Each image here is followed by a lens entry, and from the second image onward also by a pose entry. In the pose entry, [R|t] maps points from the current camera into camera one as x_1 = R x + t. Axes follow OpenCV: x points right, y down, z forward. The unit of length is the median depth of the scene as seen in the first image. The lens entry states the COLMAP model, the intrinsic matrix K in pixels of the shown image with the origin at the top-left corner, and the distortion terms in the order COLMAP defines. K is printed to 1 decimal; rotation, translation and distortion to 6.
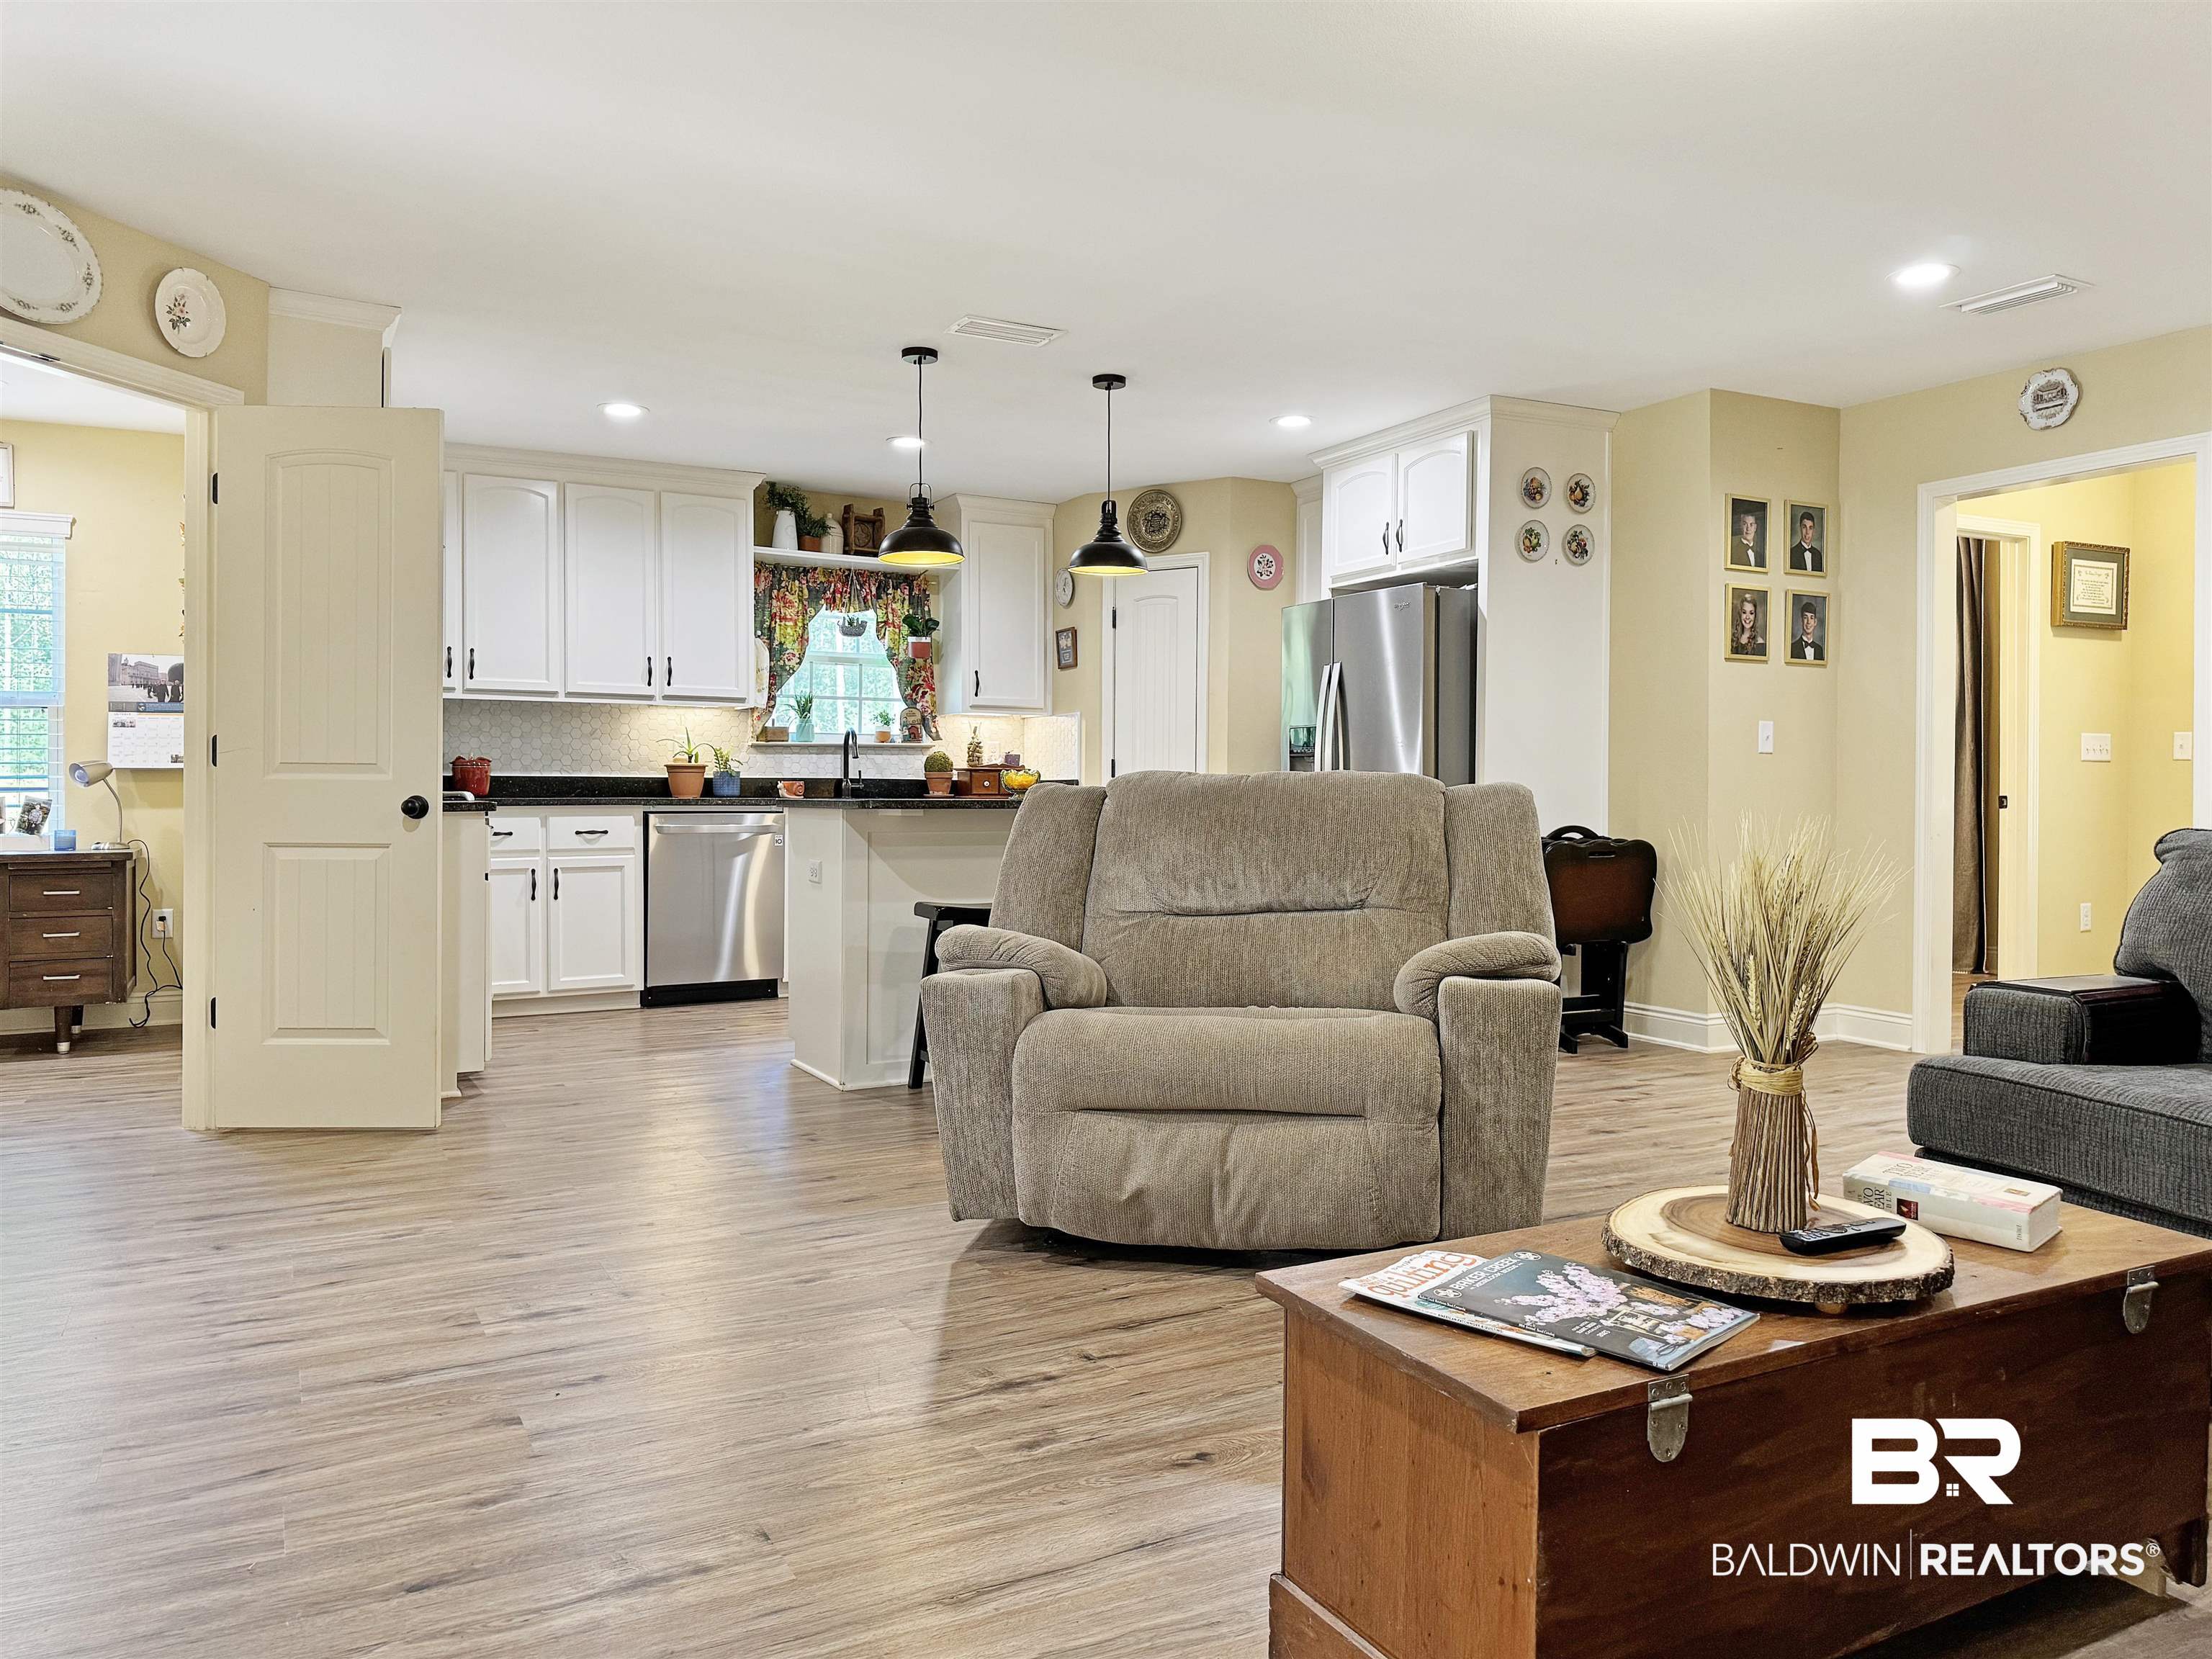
lens RADIAL K [[1548.7, 0, 1100.6], [0, 1548.7, 841.4], [0, 0, 1]] dist [0.119727, -0.199649]
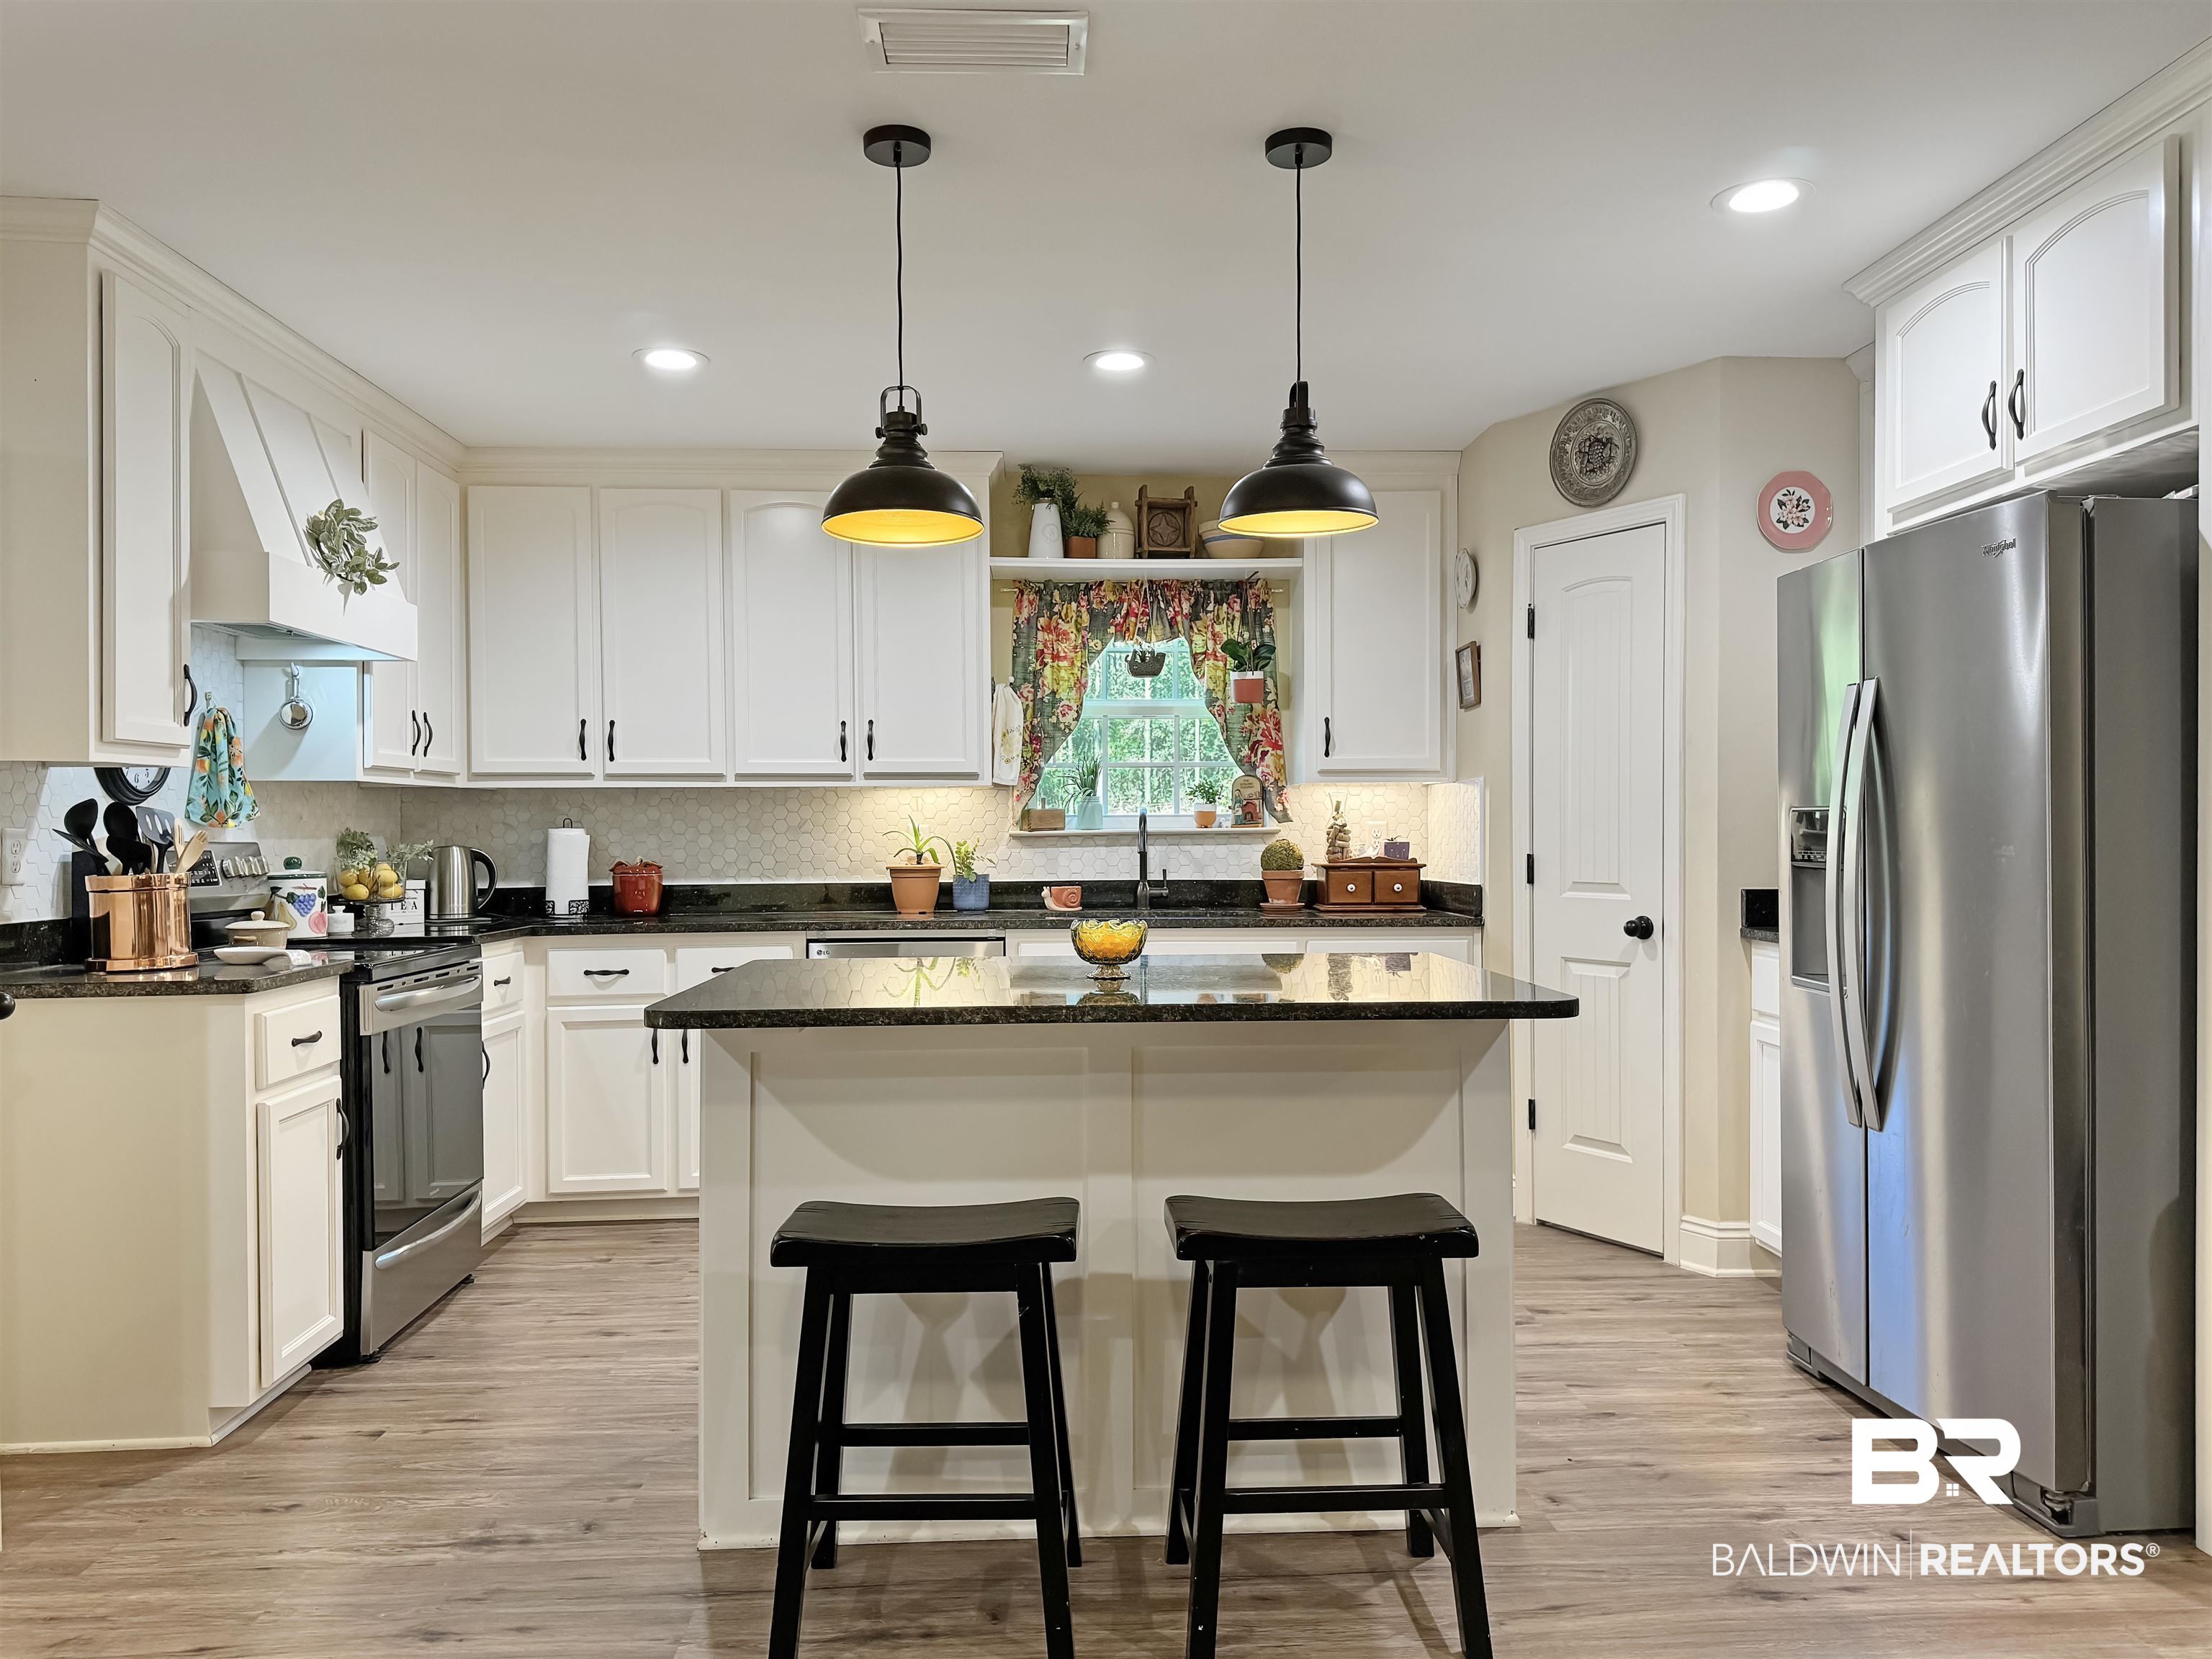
lens RADIAL K [[1548.7, 0, 1100.6], [0, 1548.7, 841.4], [0, 0, 1]] dist [0.119727, -0.199649]
pose [[0.904116, -0.006893, -0.427231, 0.116593], [-0.004096, 0.999684, -0.024797, -0.041795], [0.427266, 0.024169, 0.903803, 0.373741]]
